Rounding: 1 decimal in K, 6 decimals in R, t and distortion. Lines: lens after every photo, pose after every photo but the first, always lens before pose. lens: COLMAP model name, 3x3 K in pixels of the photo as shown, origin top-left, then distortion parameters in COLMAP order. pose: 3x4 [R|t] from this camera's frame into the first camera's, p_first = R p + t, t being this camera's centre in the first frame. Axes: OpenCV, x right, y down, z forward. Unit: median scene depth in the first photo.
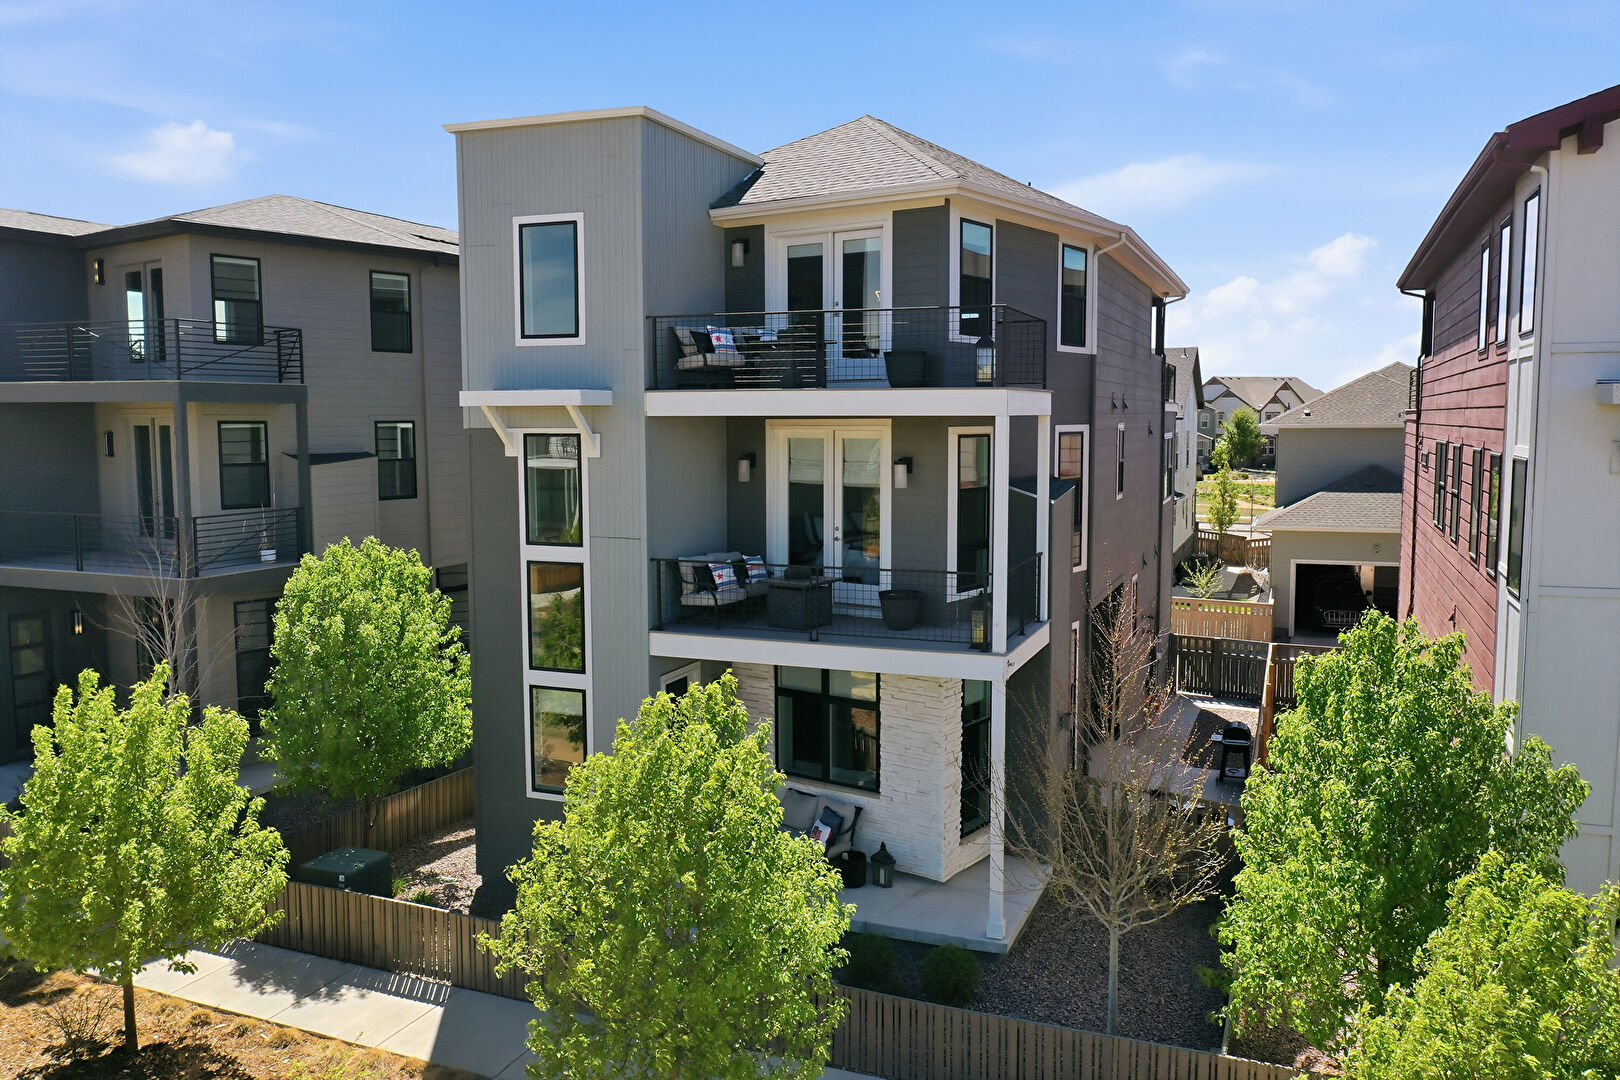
lens RADIAL K [[1269.5, 0, 813.0], [0, 1269.5, 544.1], [0, 0, 1]] dist [-0.007352, -0.008798]
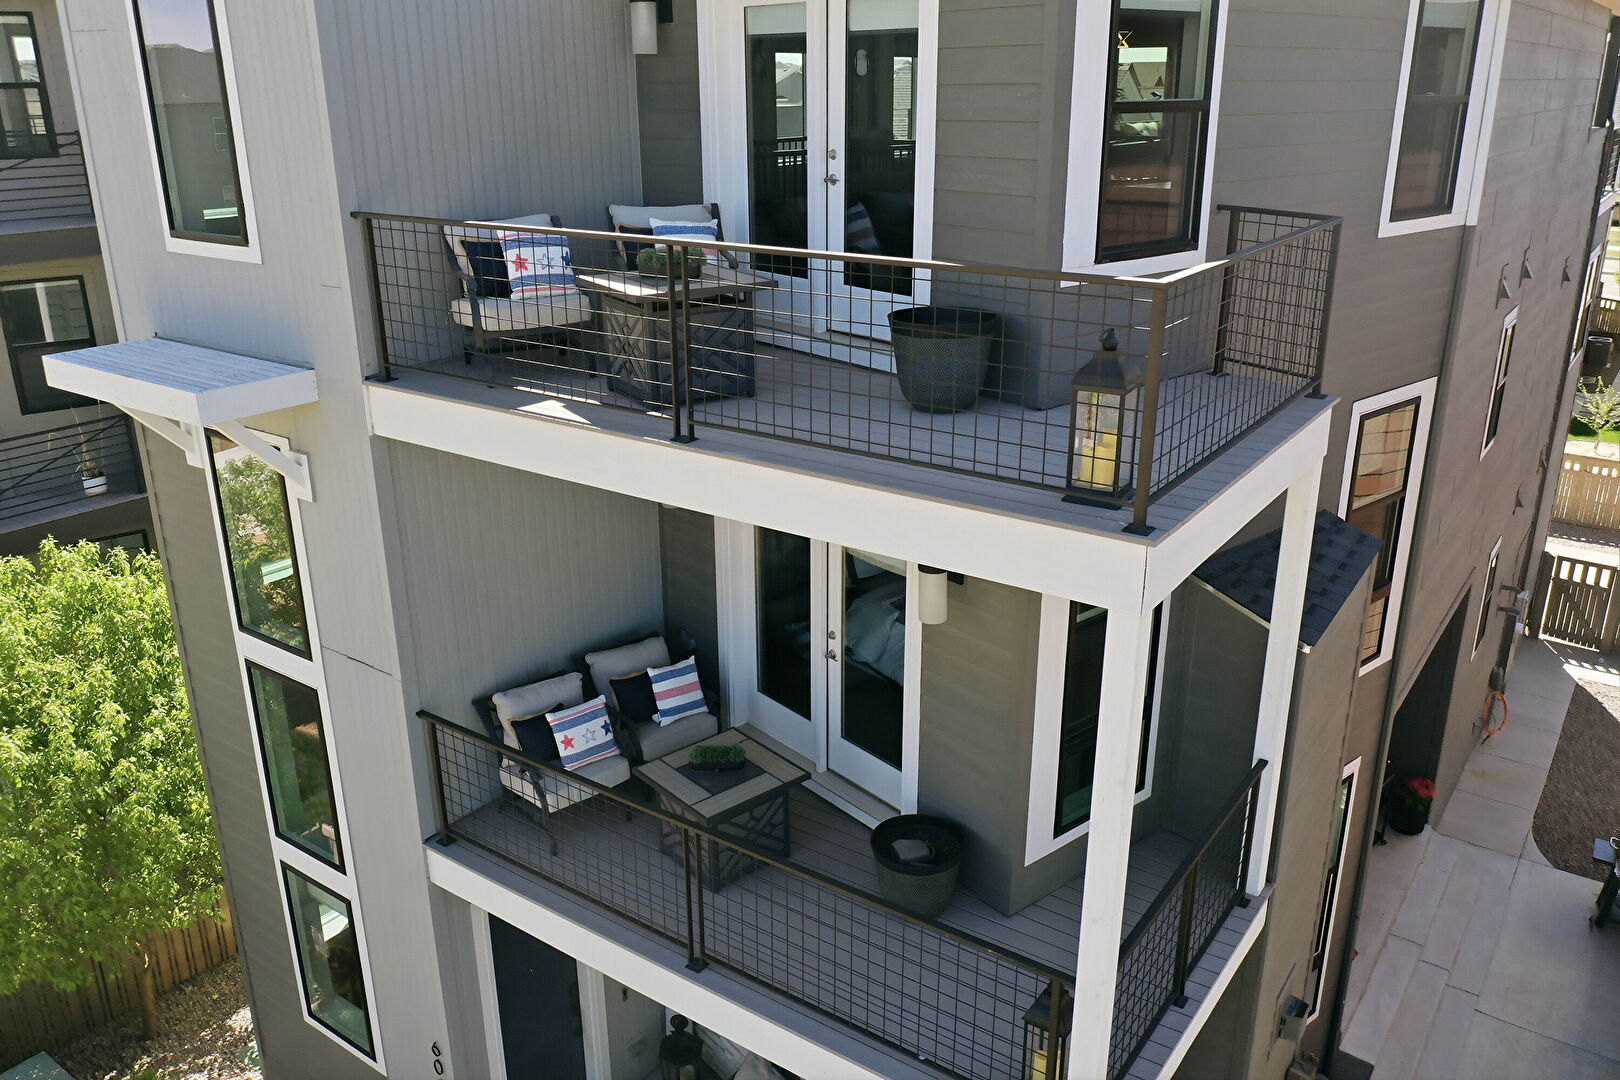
lens RADIAL K [[1269.5, 0, 815.8], [0, 1269.5, 545.2], [0, 0, 1]] dist [-0.007352, -0.008798]
pose [[0.971017, 0.080239, -0.225140, 0.123320], [-0.021188, 0.967153, 0.253309, -0.174034], [0.238070, -0.241197, 0.940822, 0.575489]]
